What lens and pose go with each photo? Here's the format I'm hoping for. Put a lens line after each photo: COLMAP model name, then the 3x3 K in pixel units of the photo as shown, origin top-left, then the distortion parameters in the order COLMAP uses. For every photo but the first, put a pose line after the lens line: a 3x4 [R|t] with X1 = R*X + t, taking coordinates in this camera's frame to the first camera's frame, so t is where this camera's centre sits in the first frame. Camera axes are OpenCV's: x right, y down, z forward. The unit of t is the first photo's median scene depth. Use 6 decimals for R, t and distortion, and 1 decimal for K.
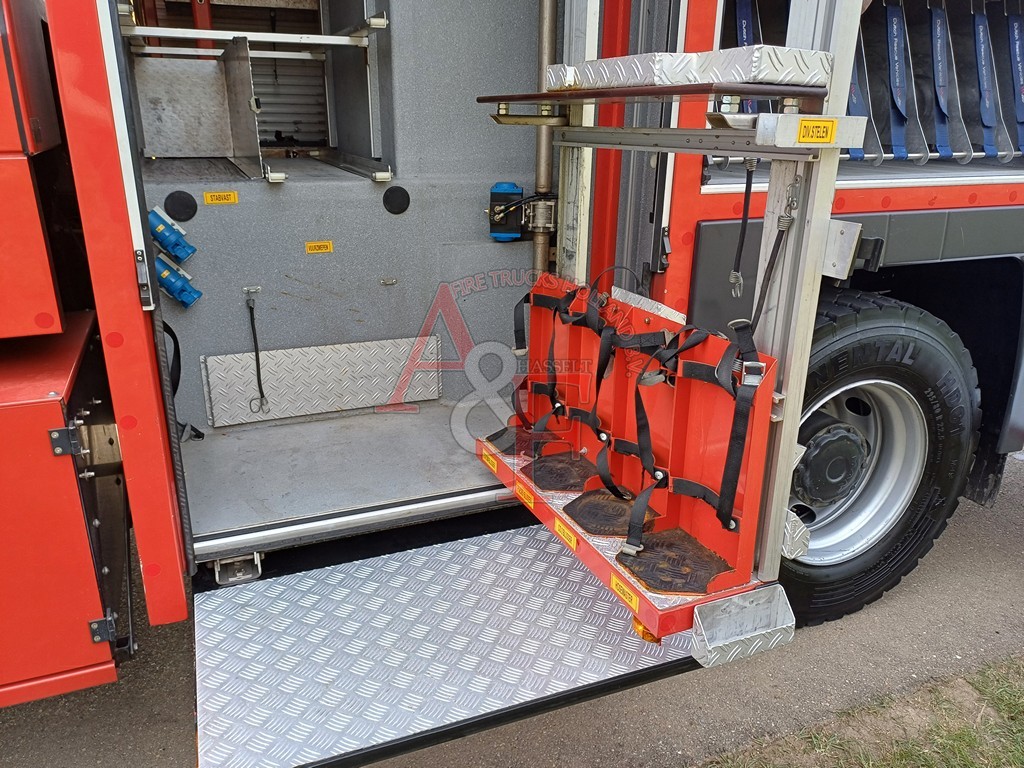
lens RADIAL K [[760.2, 0, 508.0], [0, 760.2, 387.3], [0, 0, 1]] dist [0.048628, -0.007412]
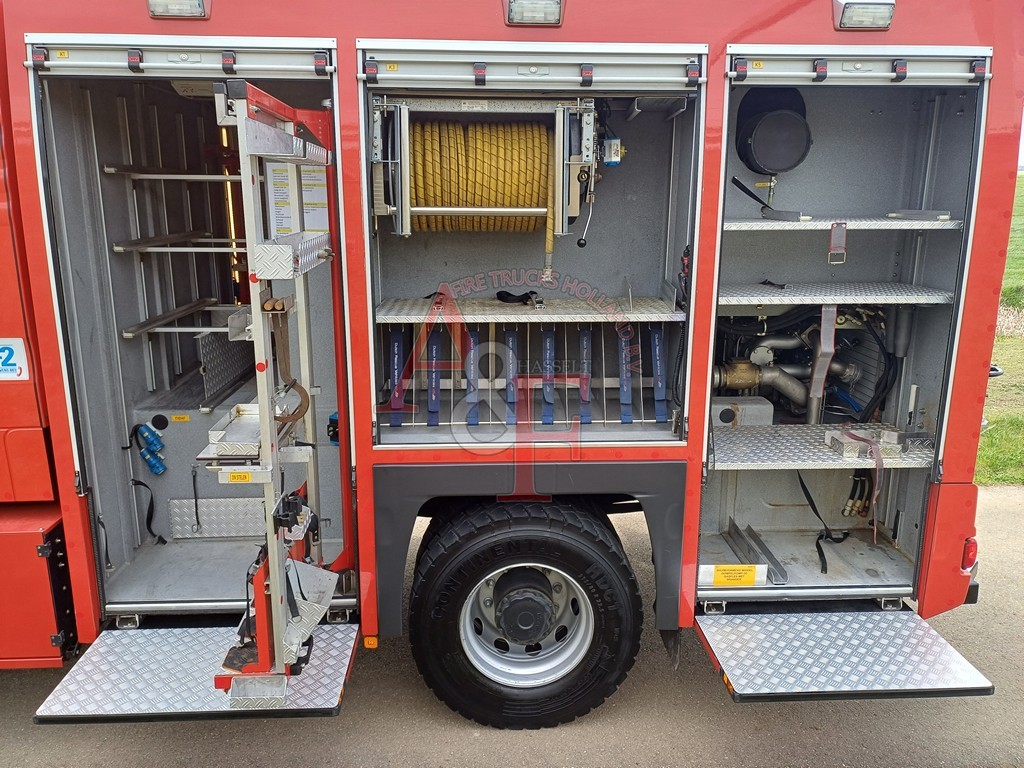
lens RADIAL K [[763.2, 0, 506.0], [0, 763.2, 377.0], [0, 0, 1]] dist [0.153628, -0.213113]
pose [[0.941894, 0.071611, -0.328188, 0.913348], [-0.104578, 0.990971, -0.083905, -0.246753], [0.319216, 0.113351, 0.940879, -0.508079]]
